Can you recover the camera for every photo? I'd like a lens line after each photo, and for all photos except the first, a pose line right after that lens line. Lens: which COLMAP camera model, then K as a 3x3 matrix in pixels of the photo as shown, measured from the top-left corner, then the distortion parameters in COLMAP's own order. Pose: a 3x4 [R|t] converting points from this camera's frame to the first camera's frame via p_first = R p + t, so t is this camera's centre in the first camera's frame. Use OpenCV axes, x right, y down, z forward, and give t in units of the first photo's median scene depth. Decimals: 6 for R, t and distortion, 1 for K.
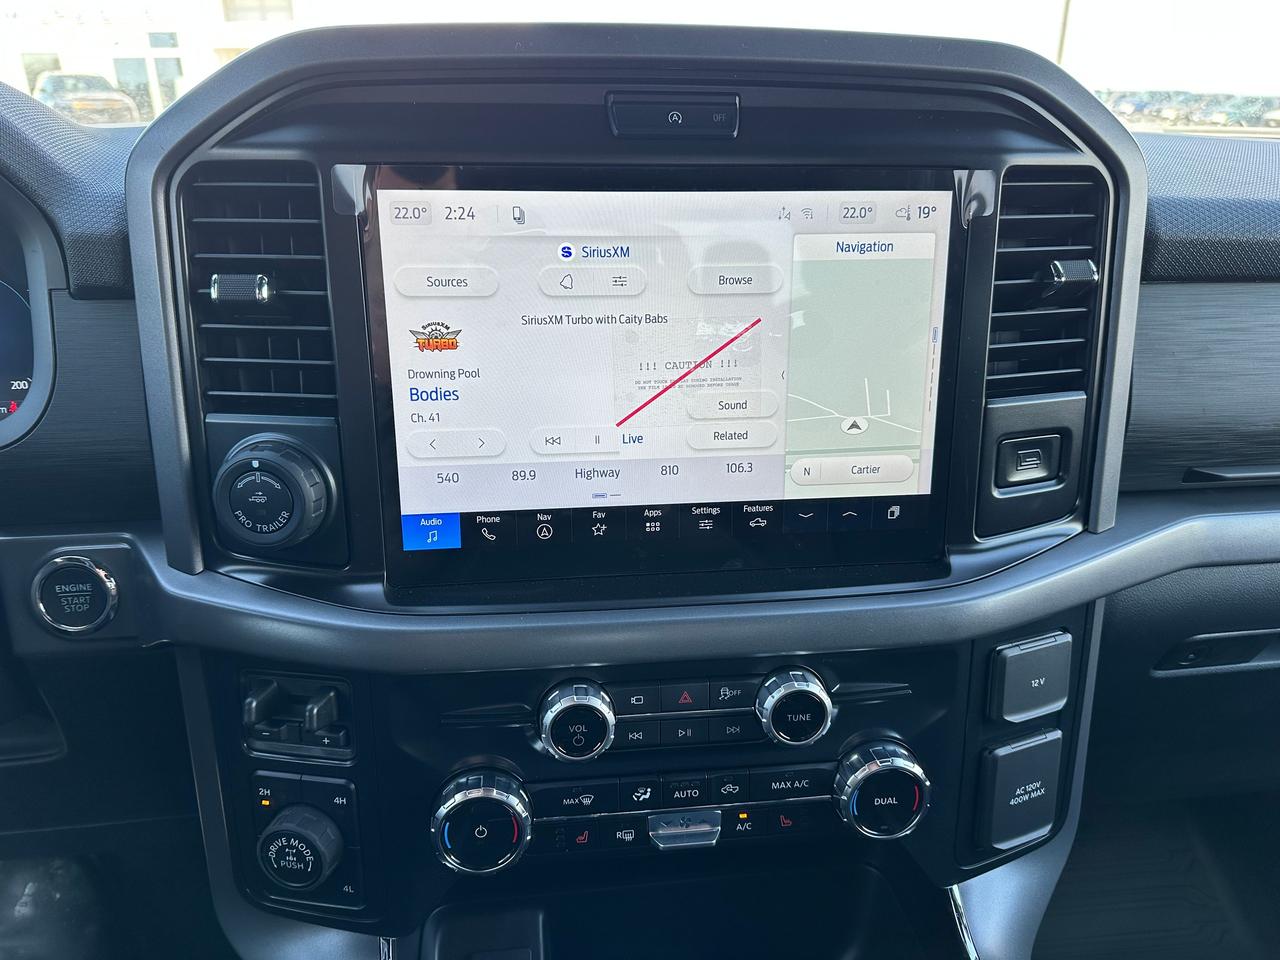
lens RADIAL K [[911.6, 0, 639.0], [0, 911.6, 468.1], [0, 0, 1]] dist [0.021225, -0.026804]
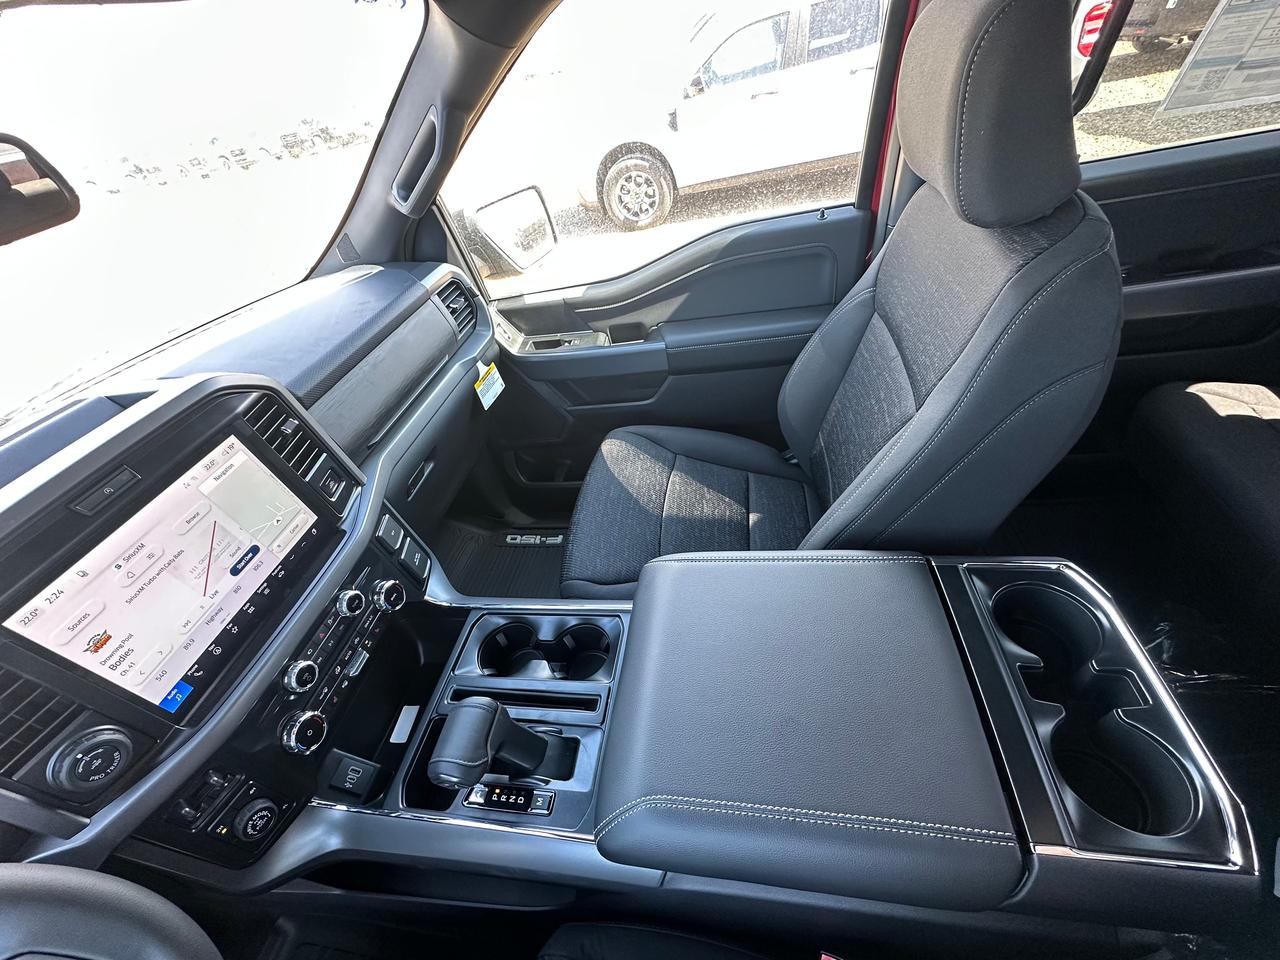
lens RADIAL K [[525.0, 0, 643.6], [0, 525.0, 479.1], [0, 0, 1]] dist [-0.003008, 0.000472]
pose [[0.282654, -0.679890, 0.676650, -0.407495], [0.520512, 0.701239, 0.487166, -0.323742], [-0.805713, 0.214505, 0.552100, -0.706123]]
